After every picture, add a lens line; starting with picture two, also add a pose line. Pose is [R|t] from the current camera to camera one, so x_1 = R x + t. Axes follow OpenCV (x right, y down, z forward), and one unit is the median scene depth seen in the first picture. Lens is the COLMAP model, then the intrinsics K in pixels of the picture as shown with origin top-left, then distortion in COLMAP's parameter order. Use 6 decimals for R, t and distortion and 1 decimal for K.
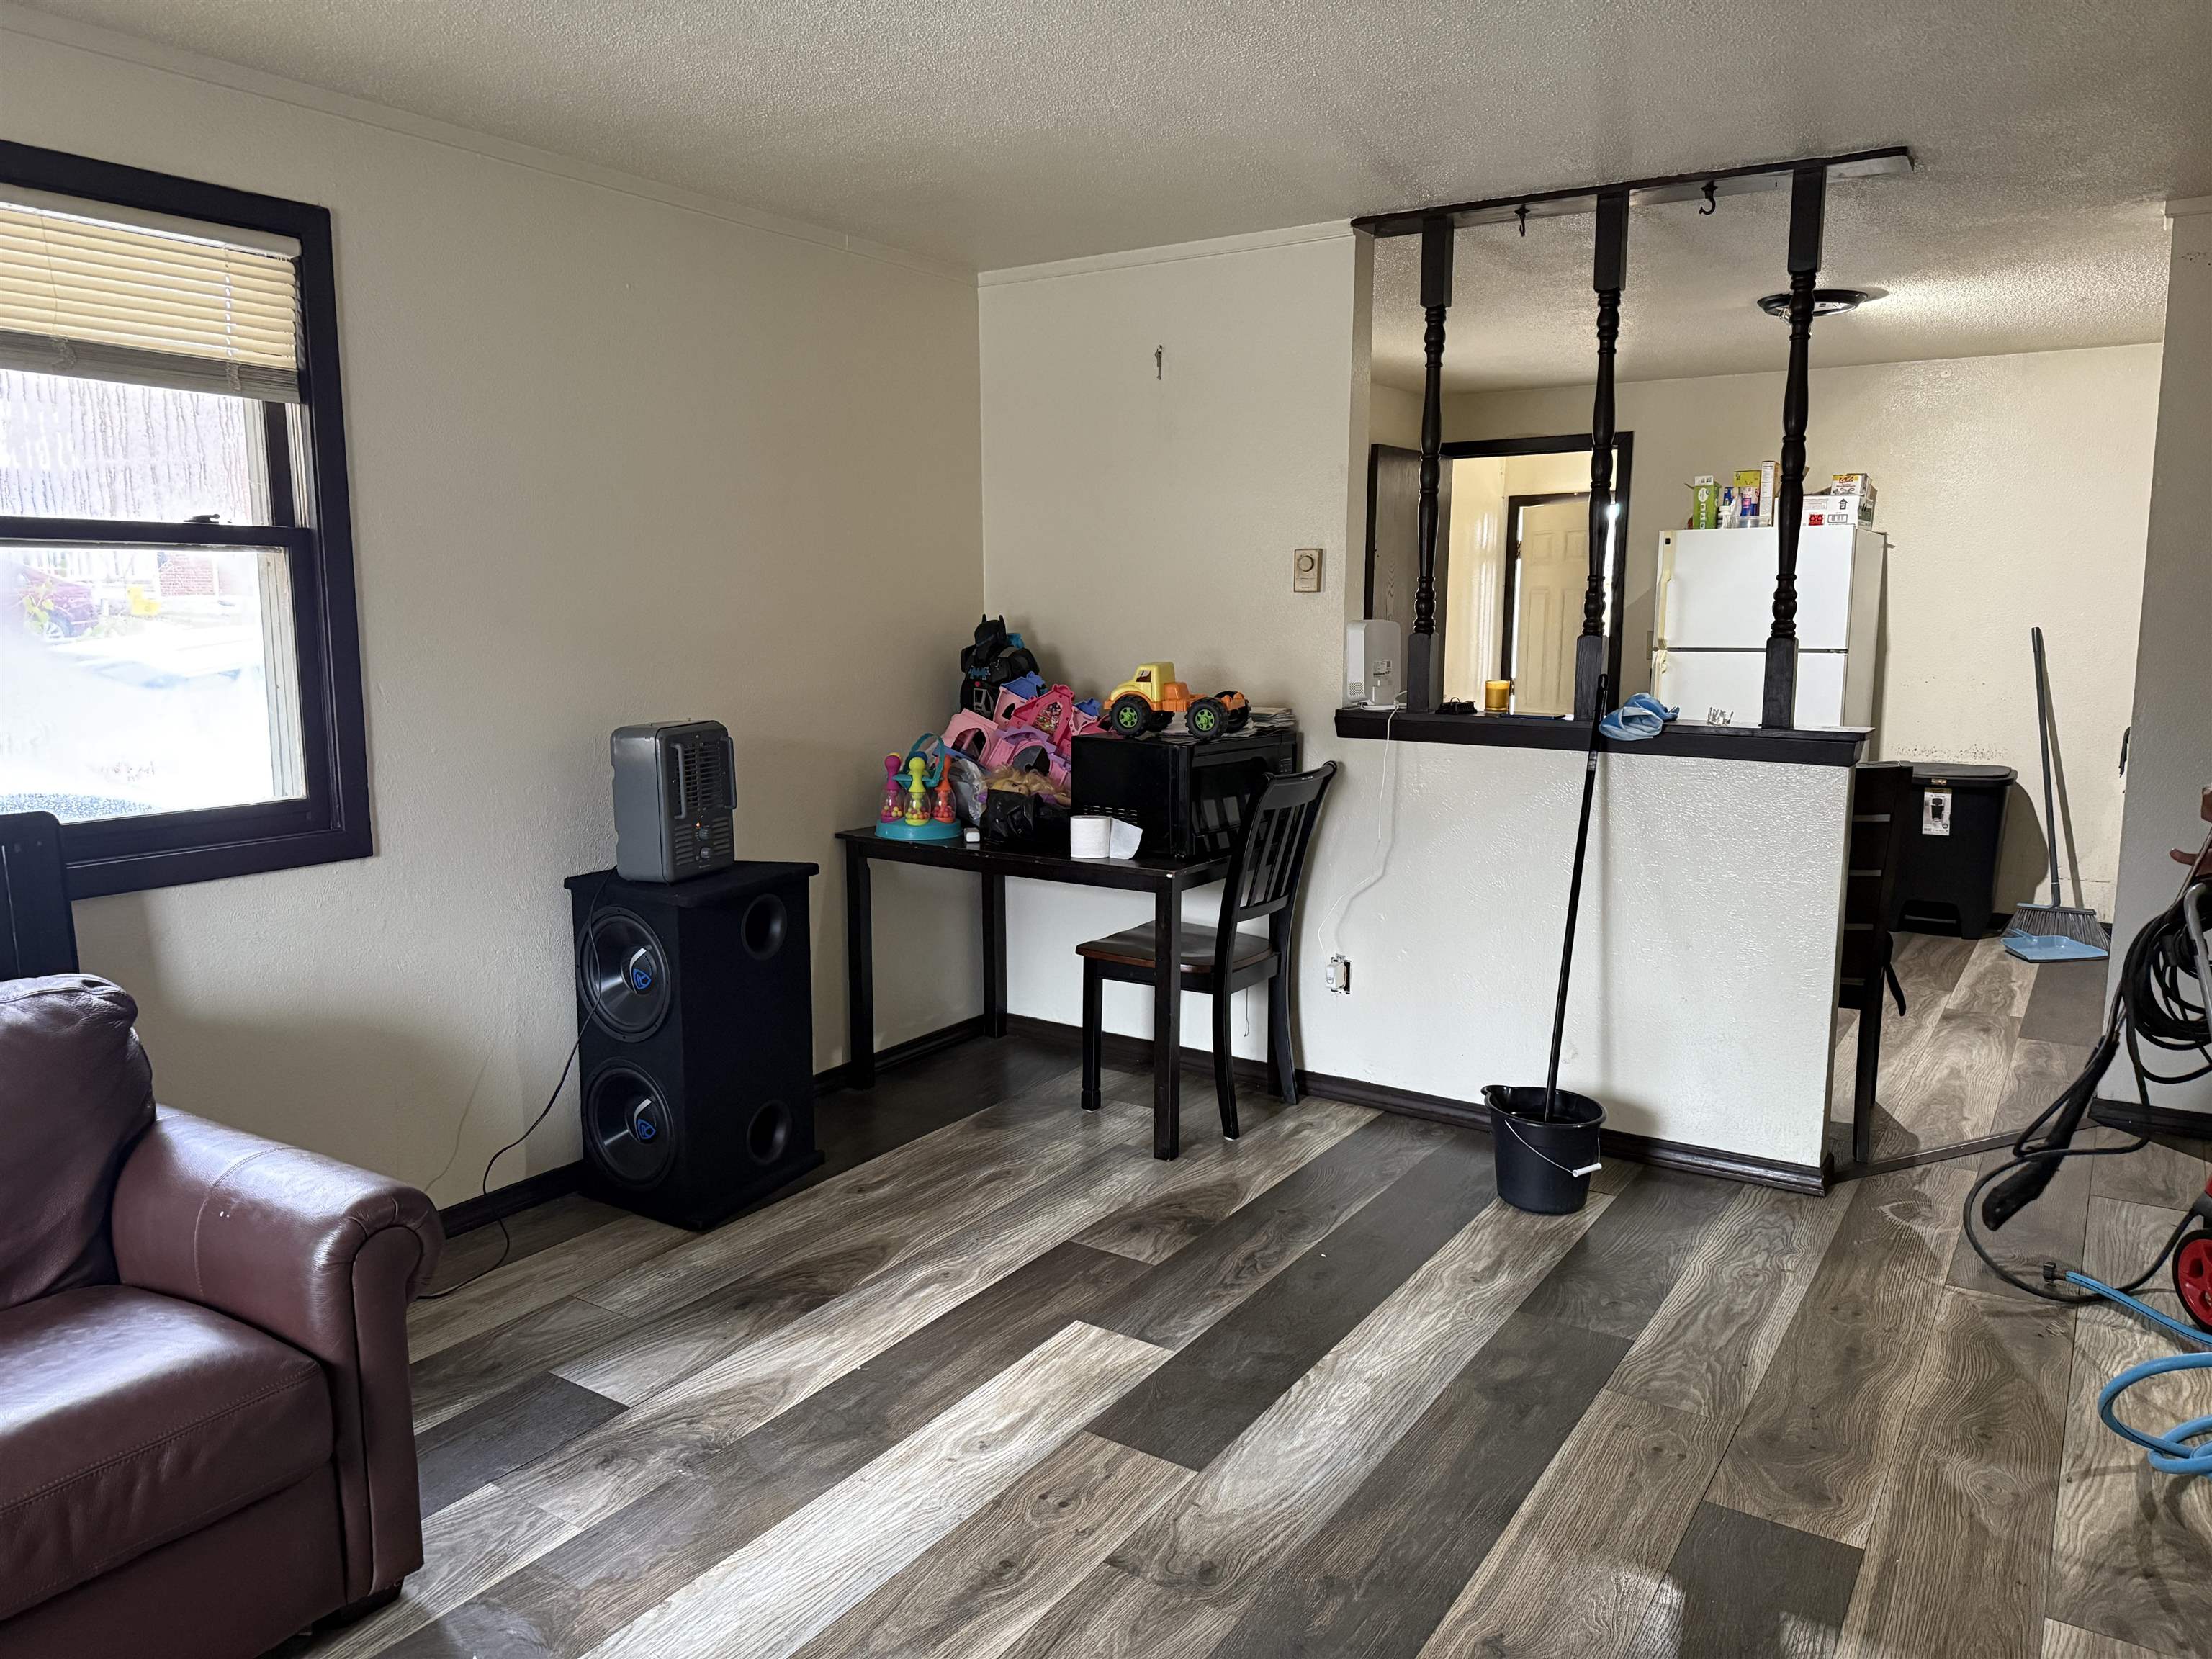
lens RADIAL K [[1559.3, 0, 1108.1], [0, 1559.3, 822.1], [0, 0, 1]] dist [0.036604, -0.046301]
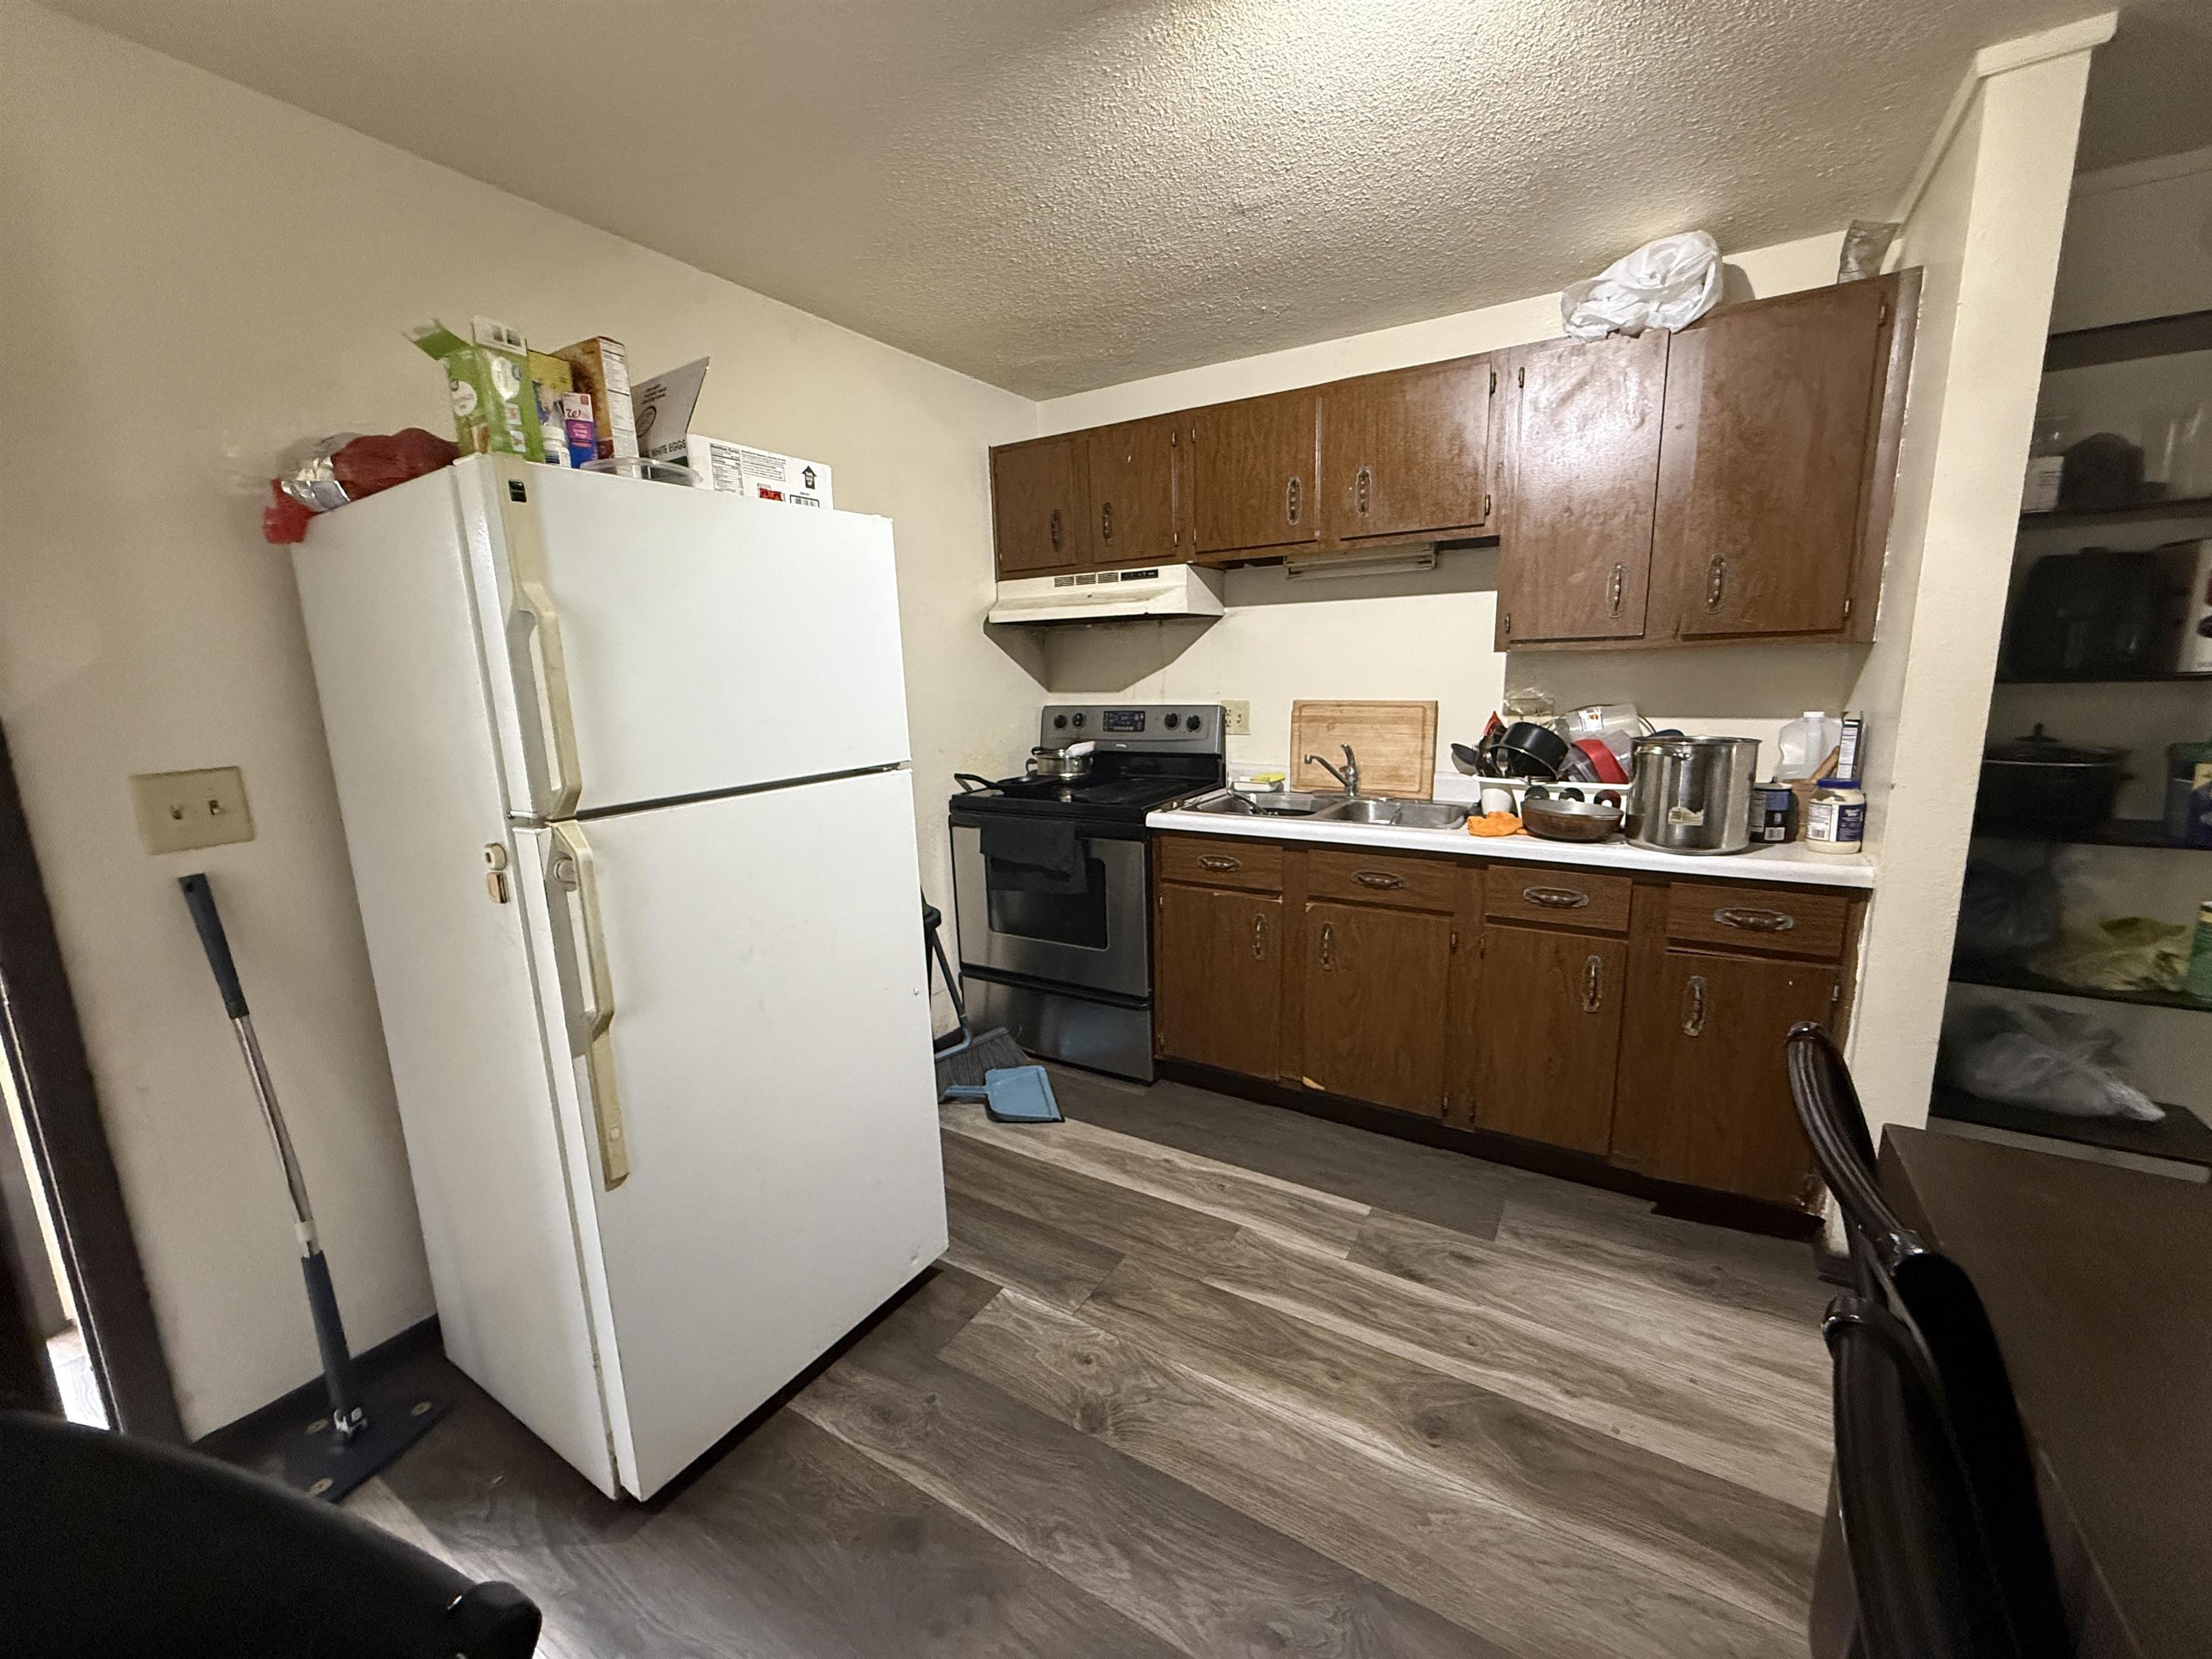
lens RADIAL K [[879.5, 0, 1101.7], [0, 879.5, 830.8], [0, 0, 1]] dist [0.000221, -0.000655]
pose [[-0.030843, -0.182681, 0.982688, 0.099365], [0.172467, 0.967437, 0.185259, -0.075086], [-0.984532, 0.175195, 0.001668, 0.538302]]
